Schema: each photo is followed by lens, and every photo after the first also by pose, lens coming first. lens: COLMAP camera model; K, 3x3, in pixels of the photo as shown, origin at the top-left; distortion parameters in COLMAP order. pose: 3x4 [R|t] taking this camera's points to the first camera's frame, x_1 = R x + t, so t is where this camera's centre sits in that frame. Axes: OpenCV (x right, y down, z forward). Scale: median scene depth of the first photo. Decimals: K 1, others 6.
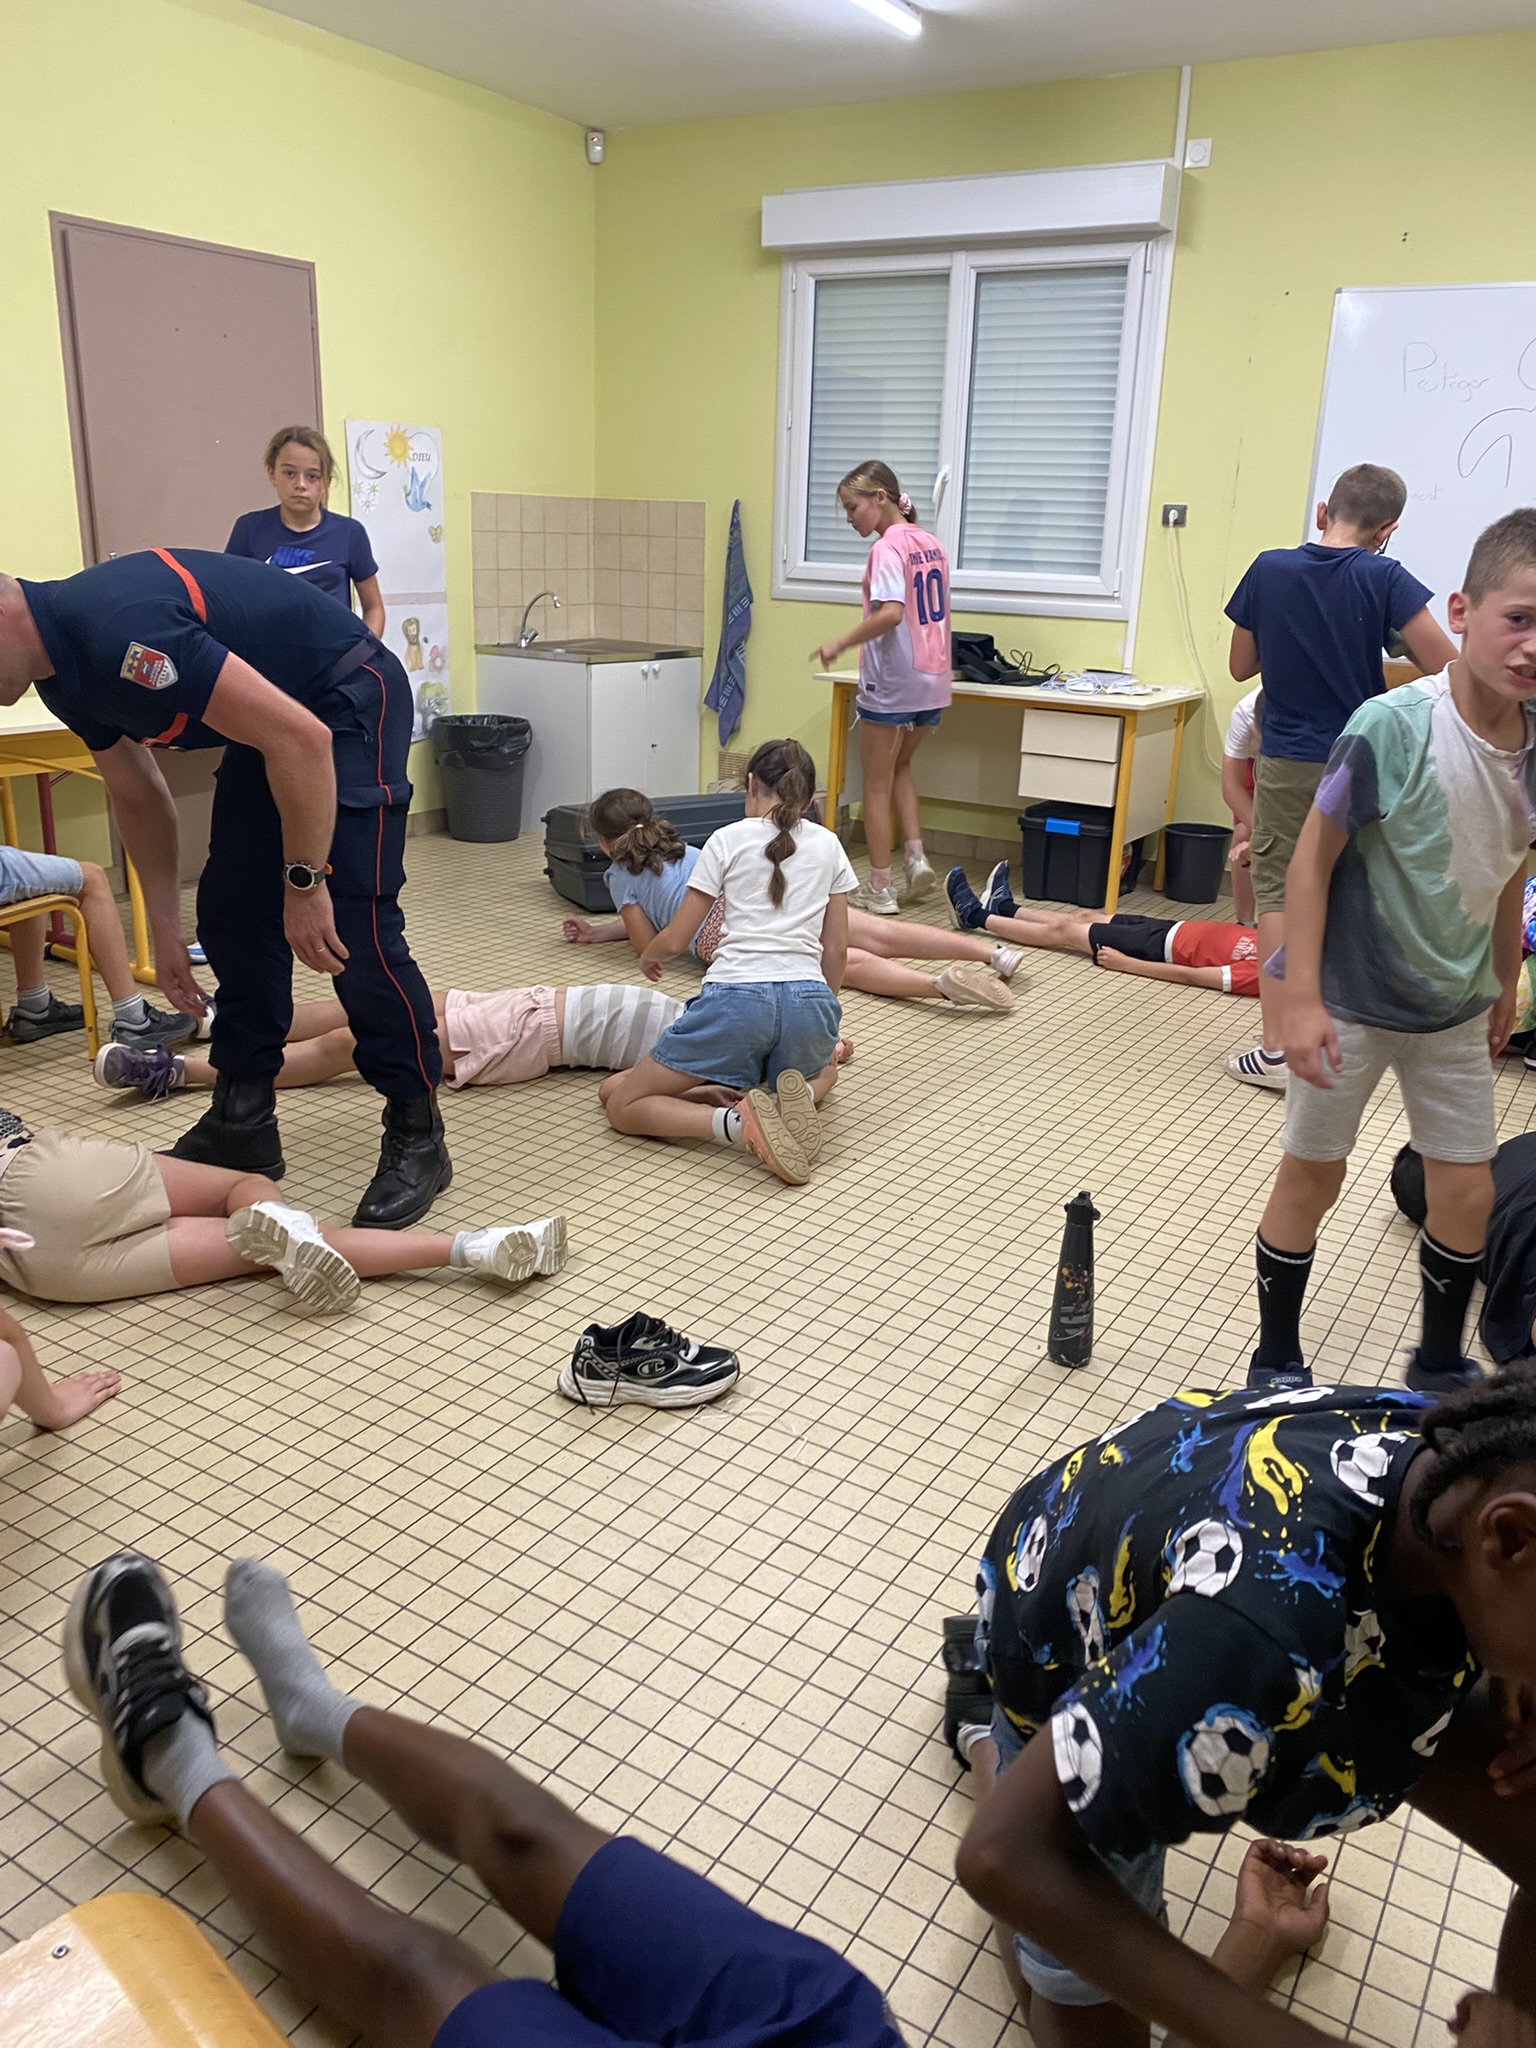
lens RADIAL K [[1536.9, 0, 779.8], [0, 1536.9, 1022.1], [0, 0, 1]] dist [0.036824, -0.070565]
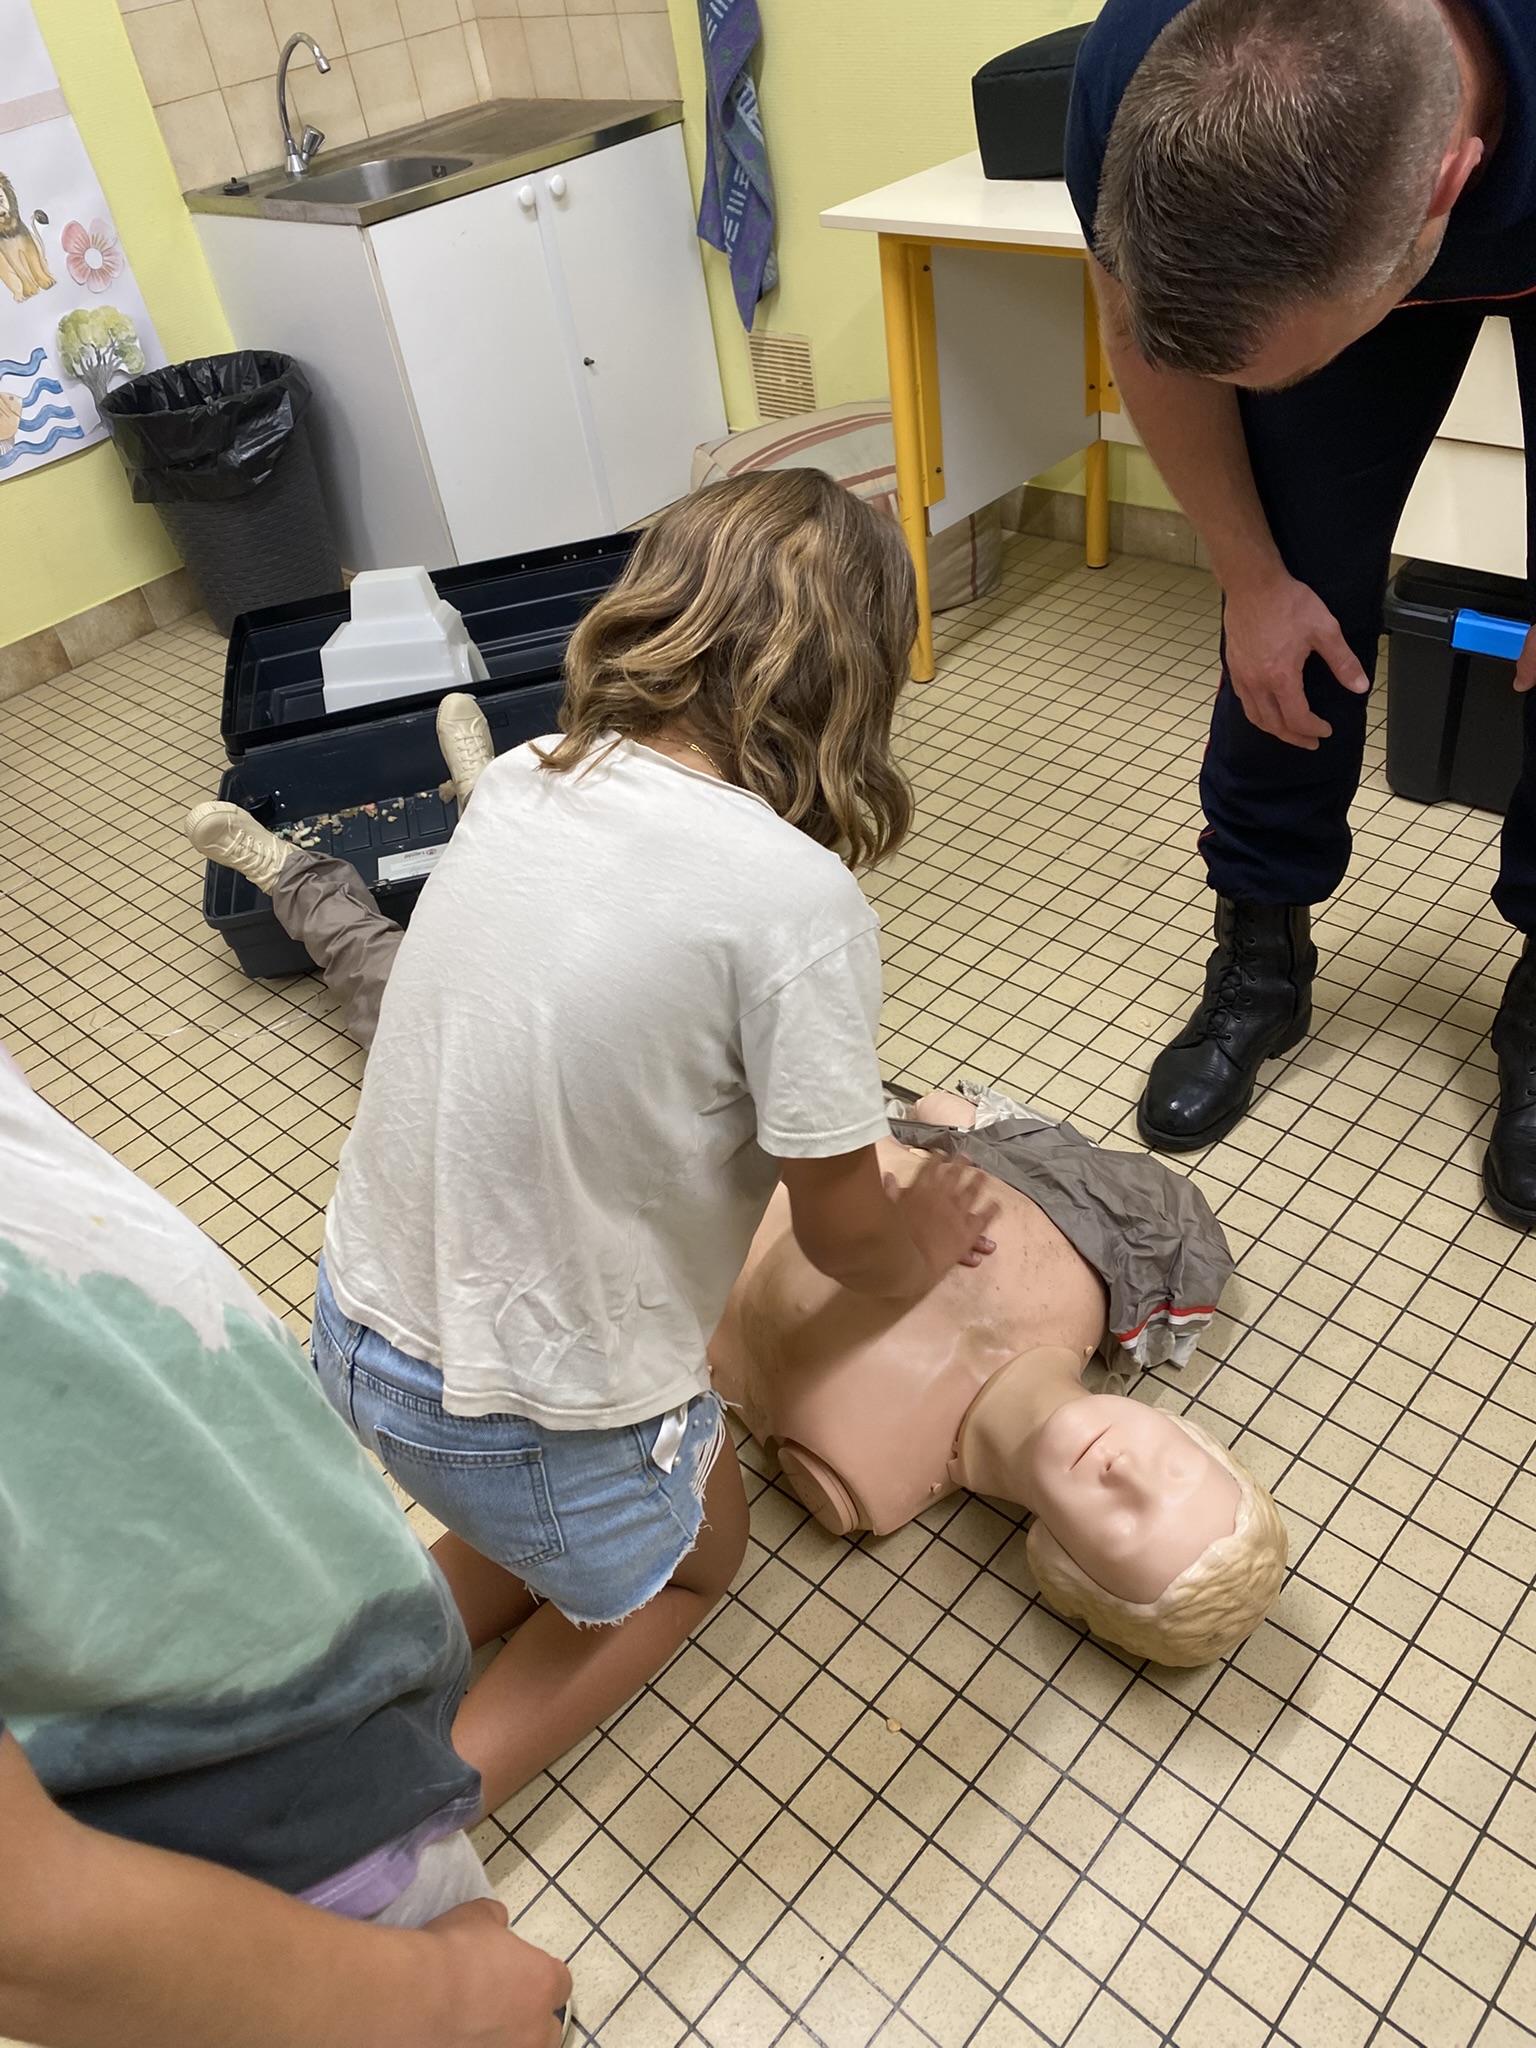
lens RADIAL K [[1563.1, 0, 768.0], [0, 1563.1, 1024.0], [0, 0, 1]] dist [0.002917, -0.006347]
pose [[0.966053, -0.007076, -0.258246, 0.160978], [0.104391, 0.925073, 0.365161, -0.275316], [0.236313, -0.379723, 0.894408, 0.862038]]
